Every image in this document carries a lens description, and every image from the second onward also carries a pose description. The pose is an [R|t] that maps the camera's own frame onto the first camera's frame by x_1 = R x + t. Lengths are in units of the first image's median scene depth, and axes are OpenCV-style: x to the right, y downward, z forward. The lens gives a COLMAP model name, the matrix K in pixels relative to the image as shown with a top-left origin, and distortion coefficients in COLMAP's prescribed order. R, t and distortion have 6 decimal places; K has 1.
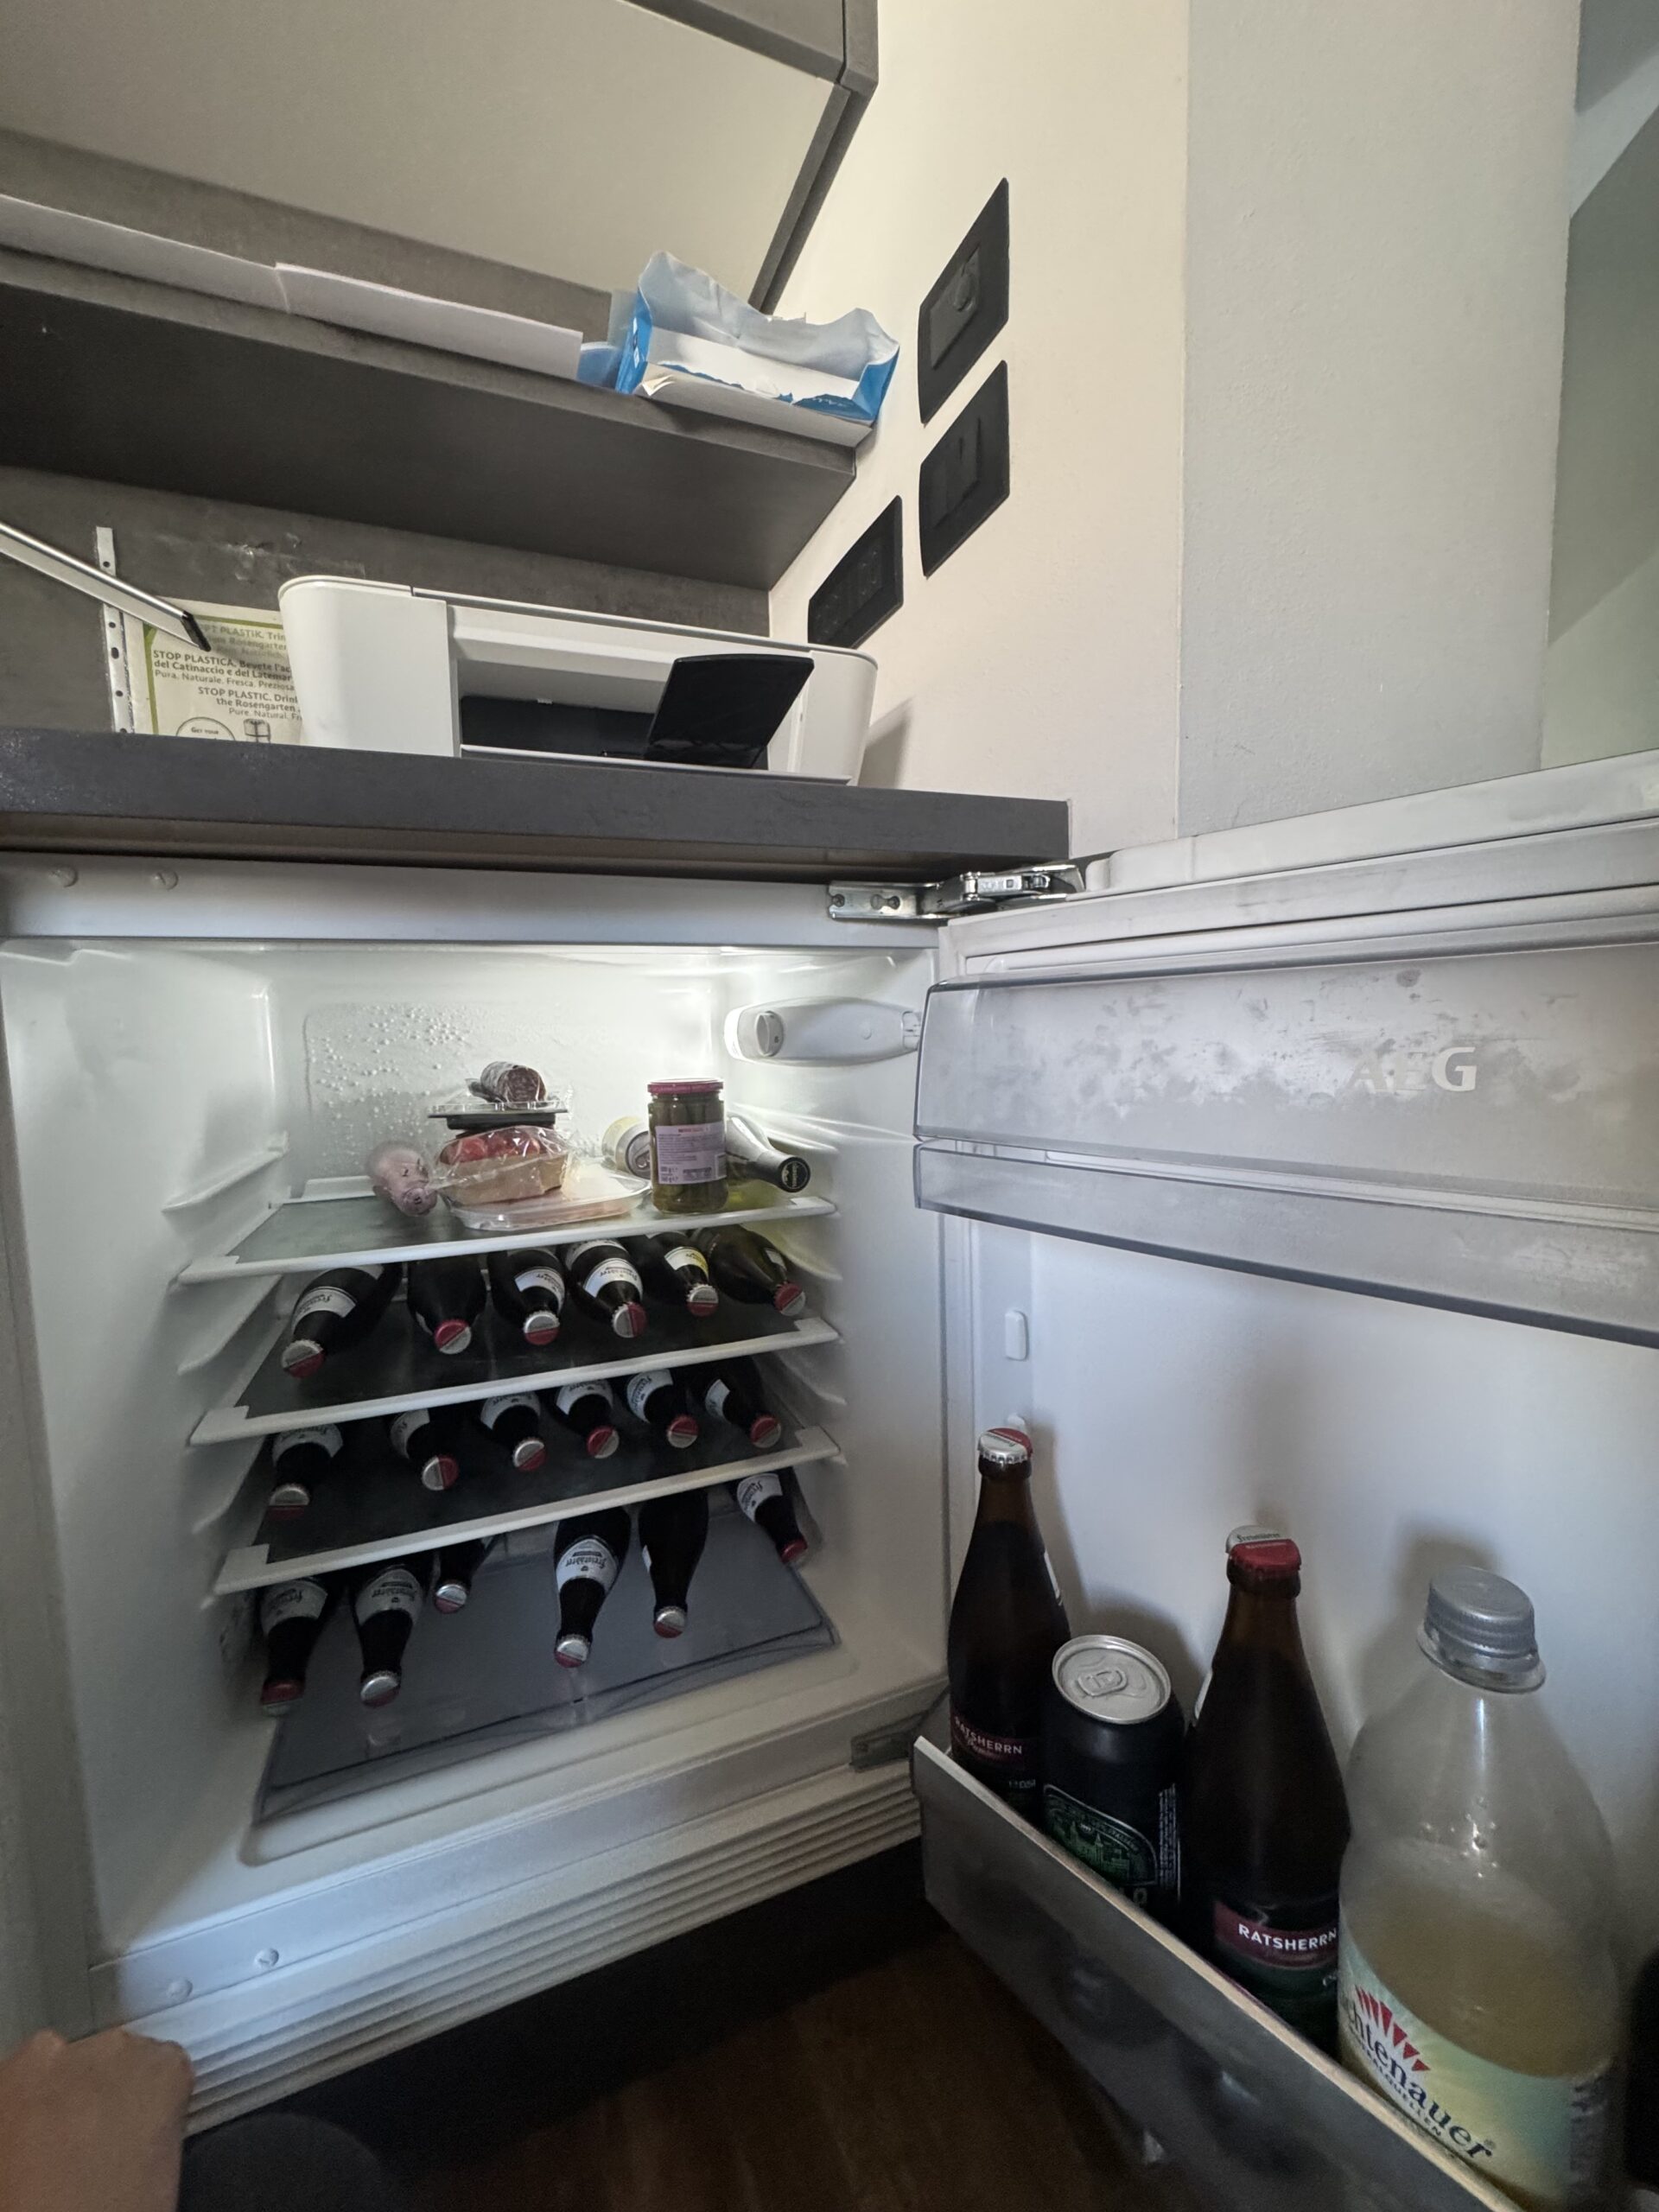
lens RADIAL K [[895.6, 0, 829.5], [0, 895.6, 1106.0], [0, 0, 1]] dist [0.000193, 0.000219]
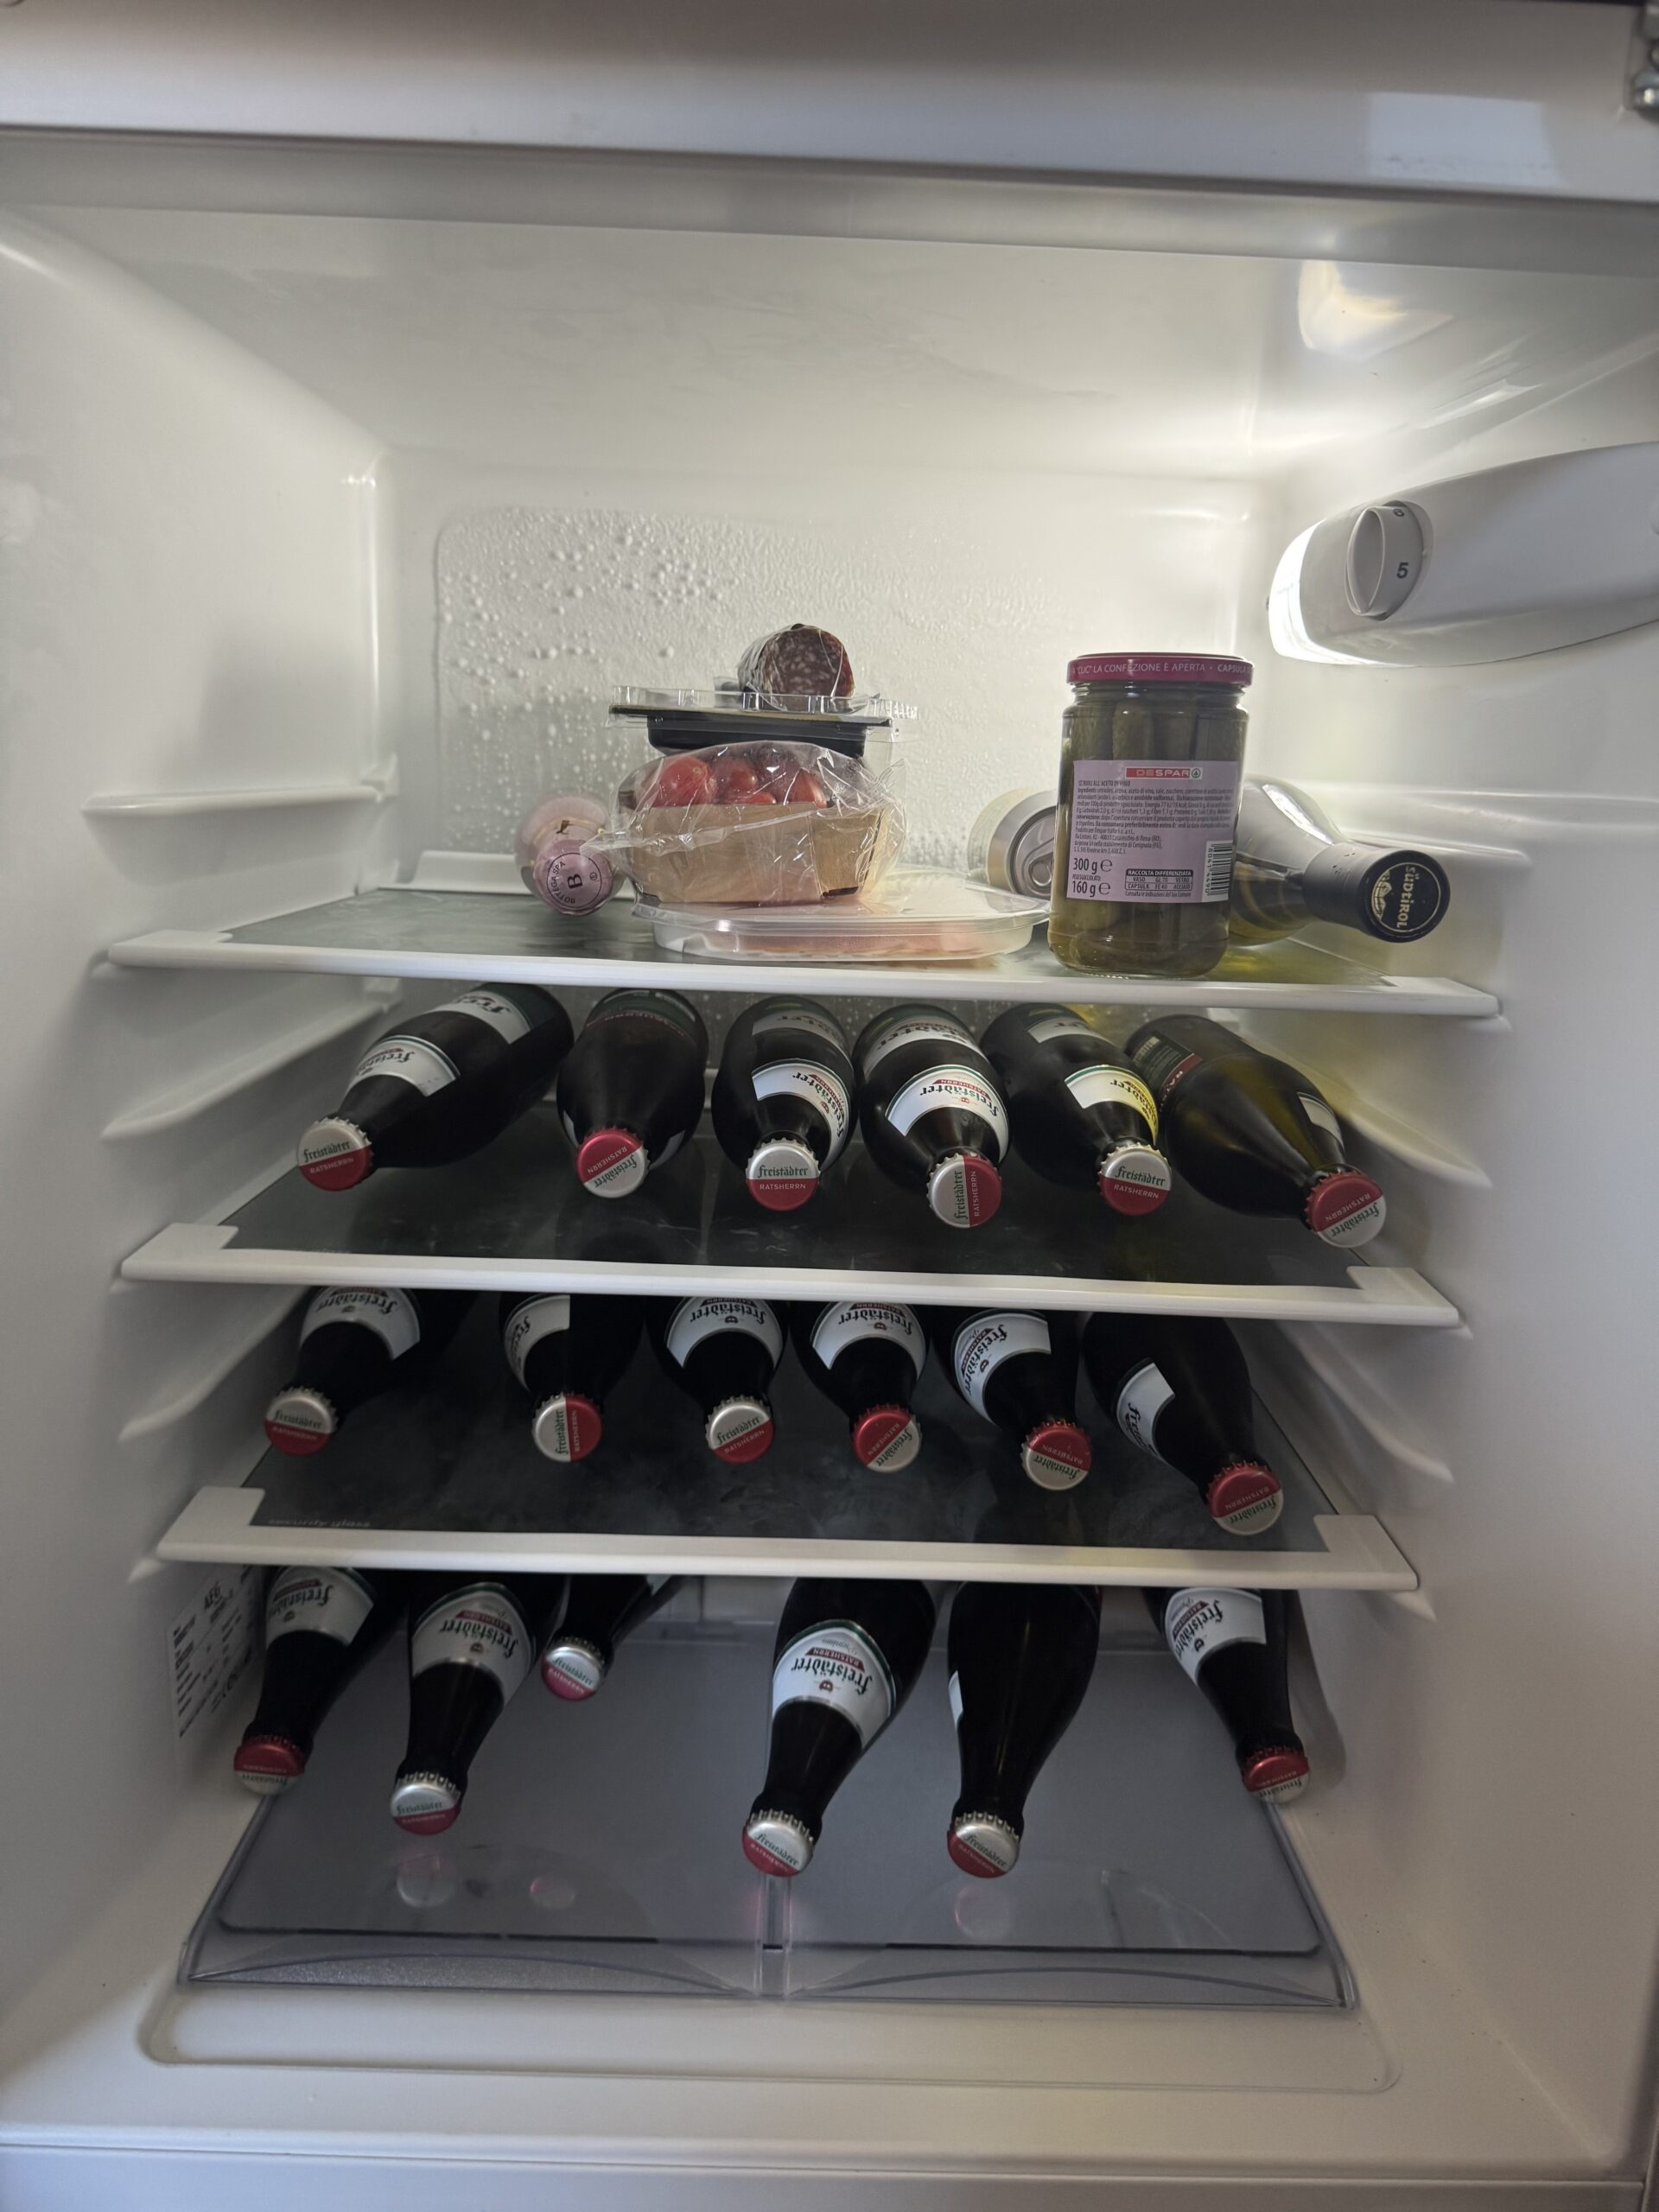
lens RADIAL K [[1538.9, 0, 836.2], [0, 1538.9, 1100.3], [0, 0, 1]] dist [0.150467, -0.307034]
pose [[0.927918, 0.136230, -0.347001, -0.019878], [-0.095493, 0.986641, 0.131988, 0.094180], [0.360346, -0.089338, 0.928531, 0.248880]]
